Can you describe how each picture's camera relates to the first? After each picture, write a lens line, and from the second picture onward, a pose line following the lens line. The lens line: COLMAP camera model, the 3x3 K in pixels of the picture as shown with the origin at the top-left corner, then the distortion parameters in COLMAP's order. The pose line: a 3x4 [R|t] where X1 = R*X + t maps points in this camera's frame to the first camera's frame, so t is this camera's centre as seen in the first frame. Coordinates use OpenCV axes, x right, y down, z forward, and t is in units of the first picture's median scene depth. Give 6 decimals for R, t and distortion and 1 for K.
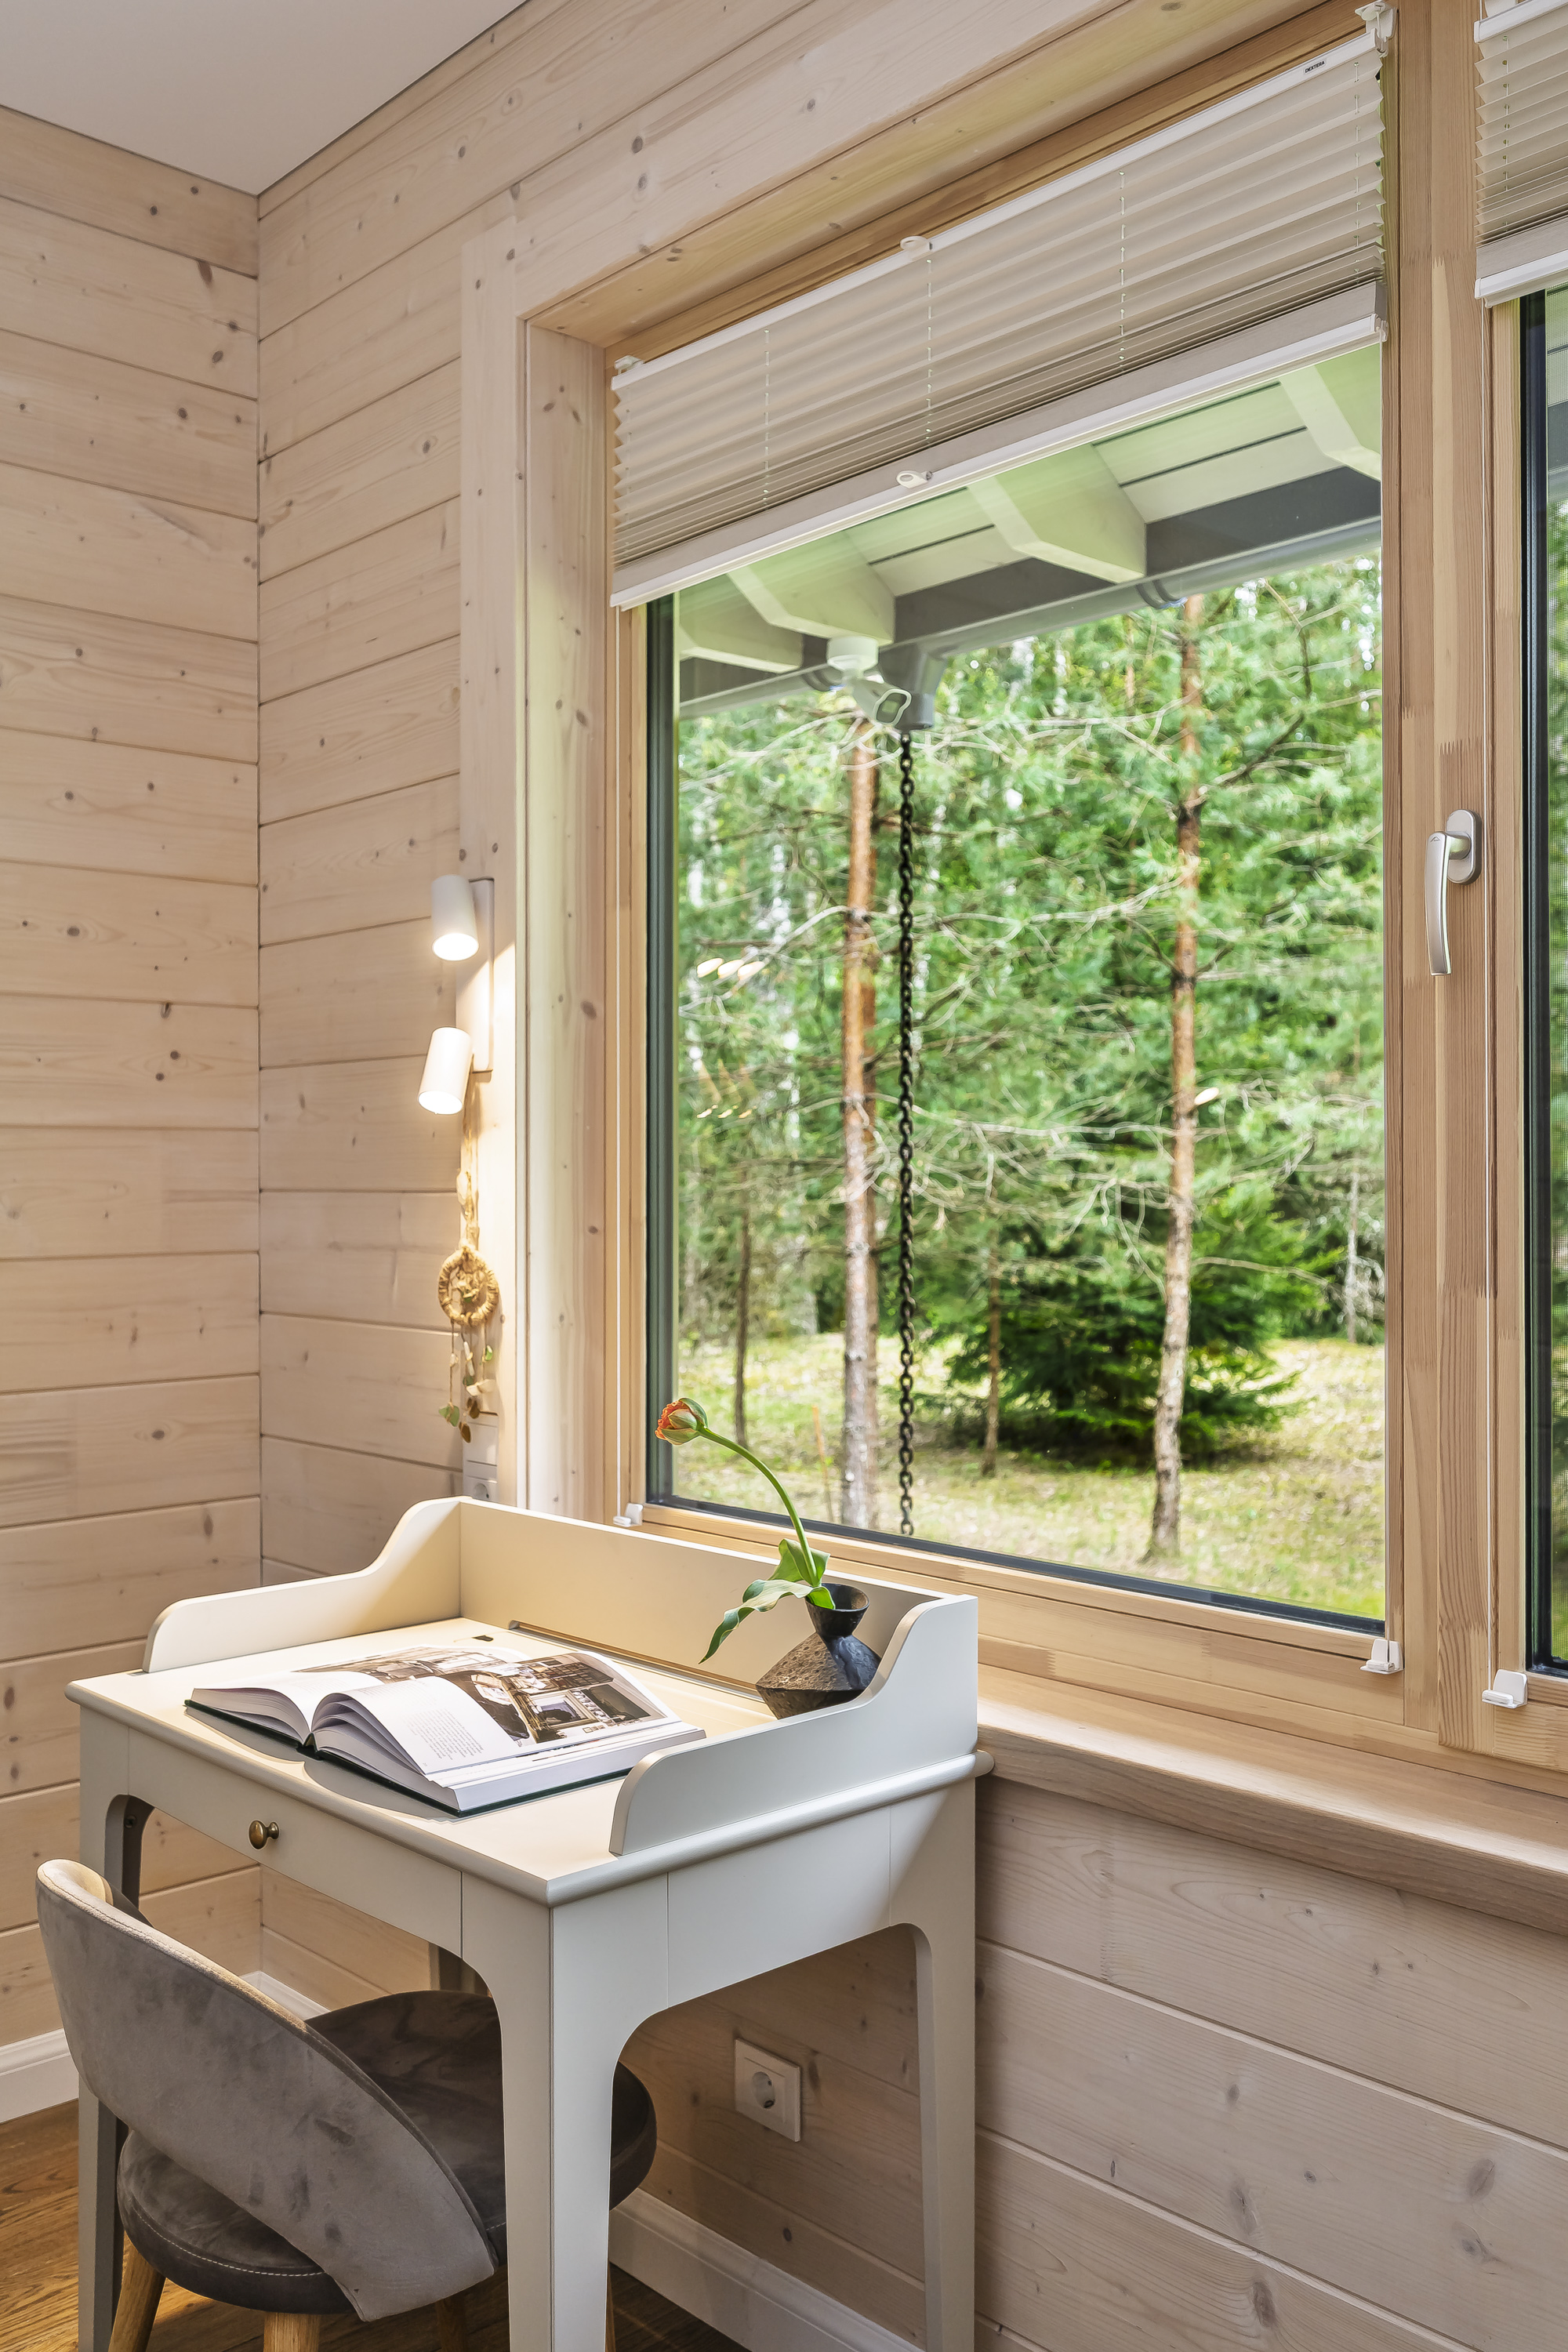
lens RADIAL K [[2049.9, 0, 787.8], [0, 2049.9, 1170.8], [0, 0, 1]] dist [-0.004777, 0.003747]
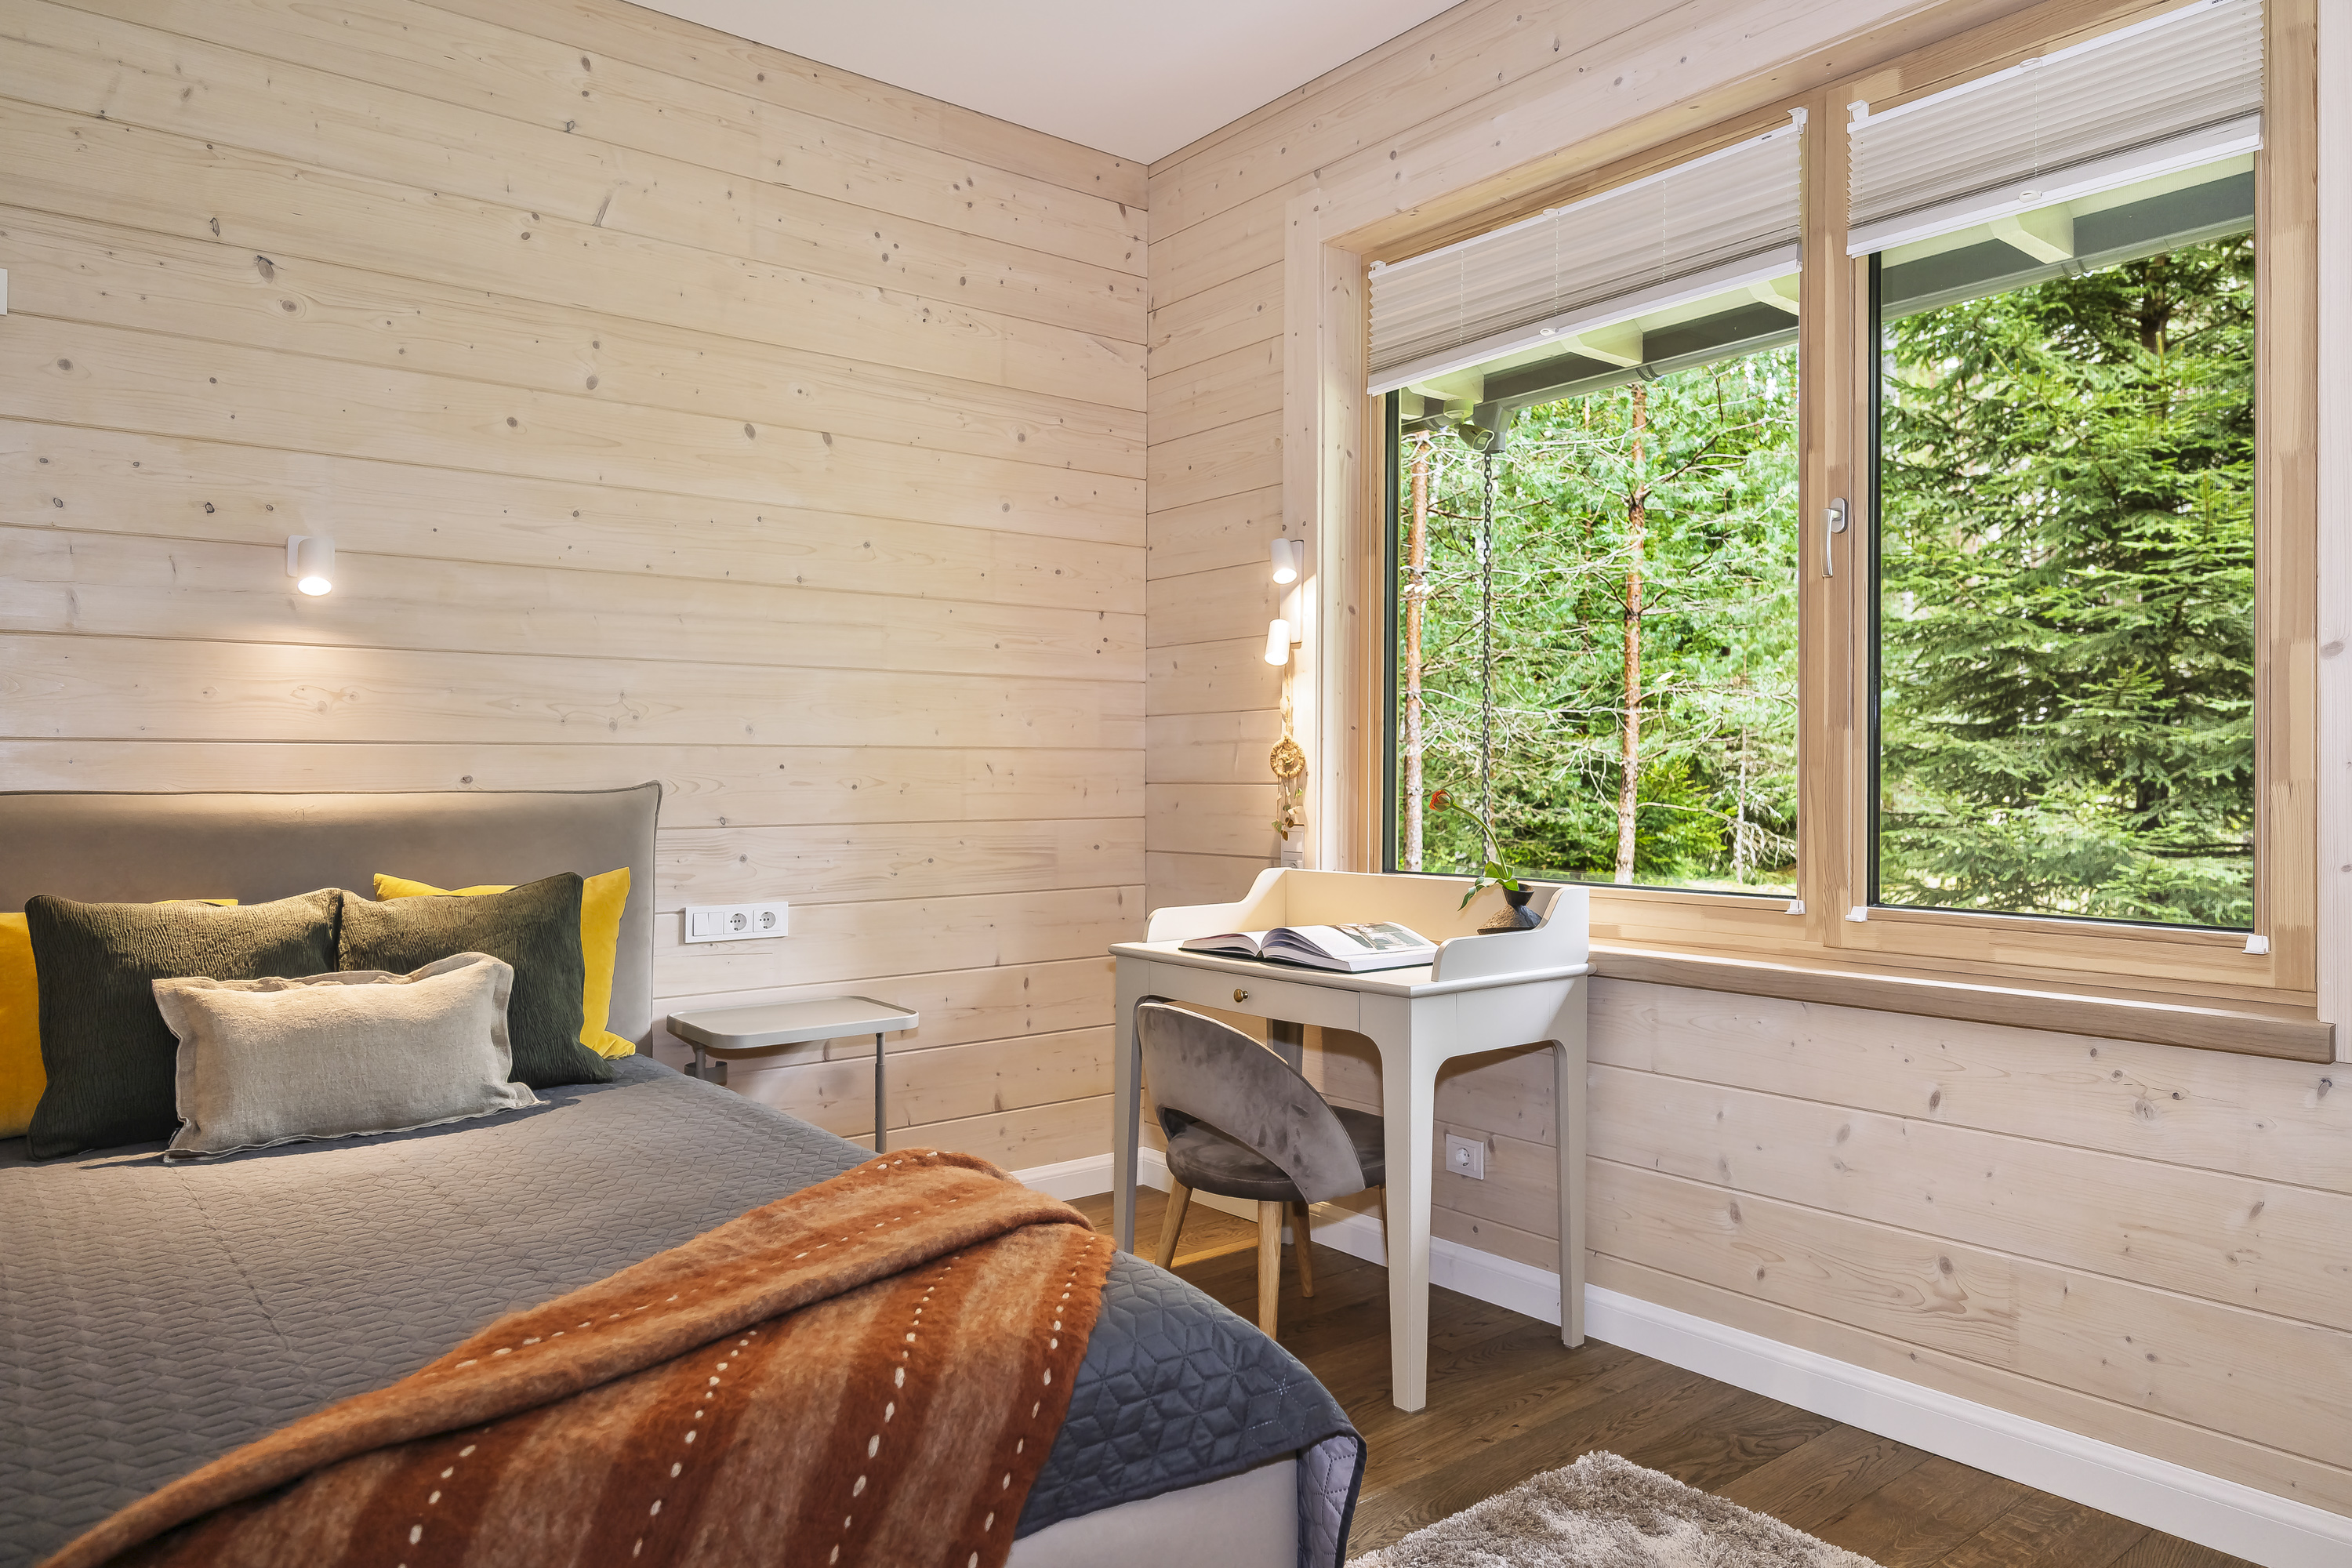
lens RADIAL K [[1509.5, 0, 1179.6], [0, 1509.5, 783.9], [0, 0, 1]] dist [-0.001935, 0.002987]
pose [[0.996483, 0.004003, -0.083697, -0.138753], [-0.003245, 0.999953, 0.009189, 0.068610], [0.083730, -0.008885, 0.996449, -0.390849]]
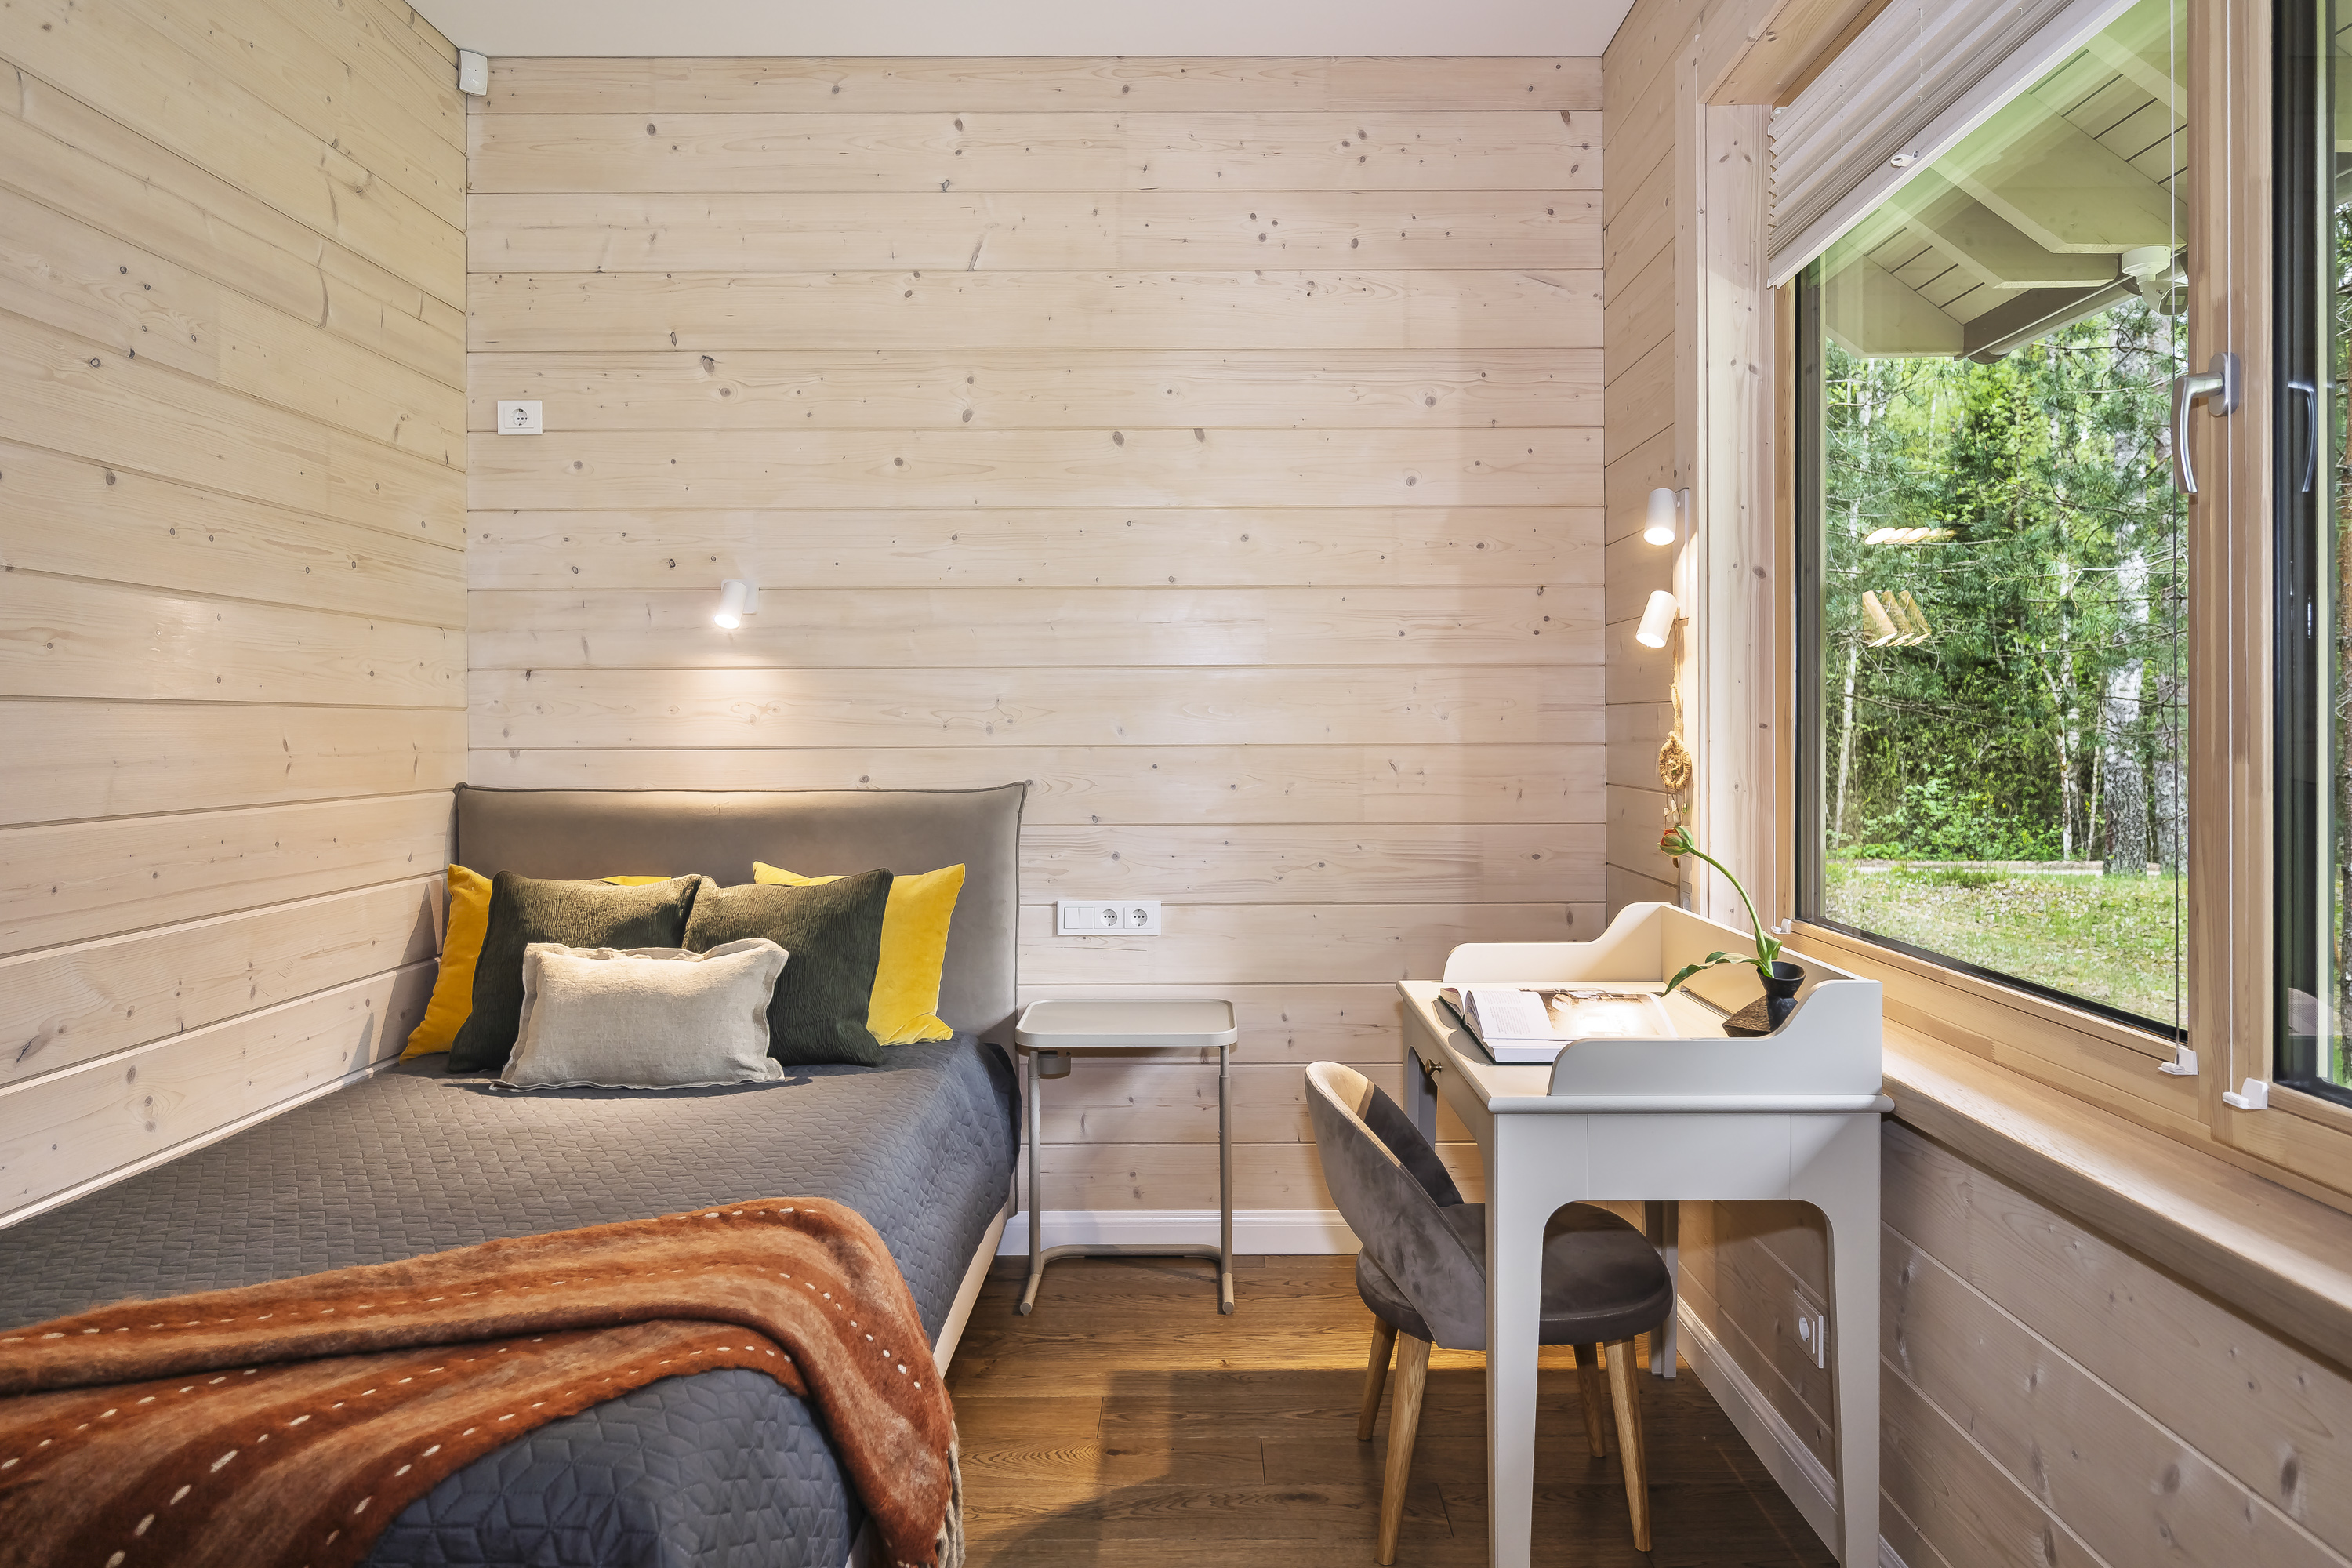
lens RADIAL K [[1455.7, 0, 1179.8], [0, 1455.7, 733.8], [0, 0, 1]] dist [0.000526, 0.000147]
pose [[0.731492, 0.007096, -0.681813, 0.303320], [0.000888, 0.999935, 0.011359, 0.022662], [0.681849, -0.008915, 0.731439, -0.021614]]
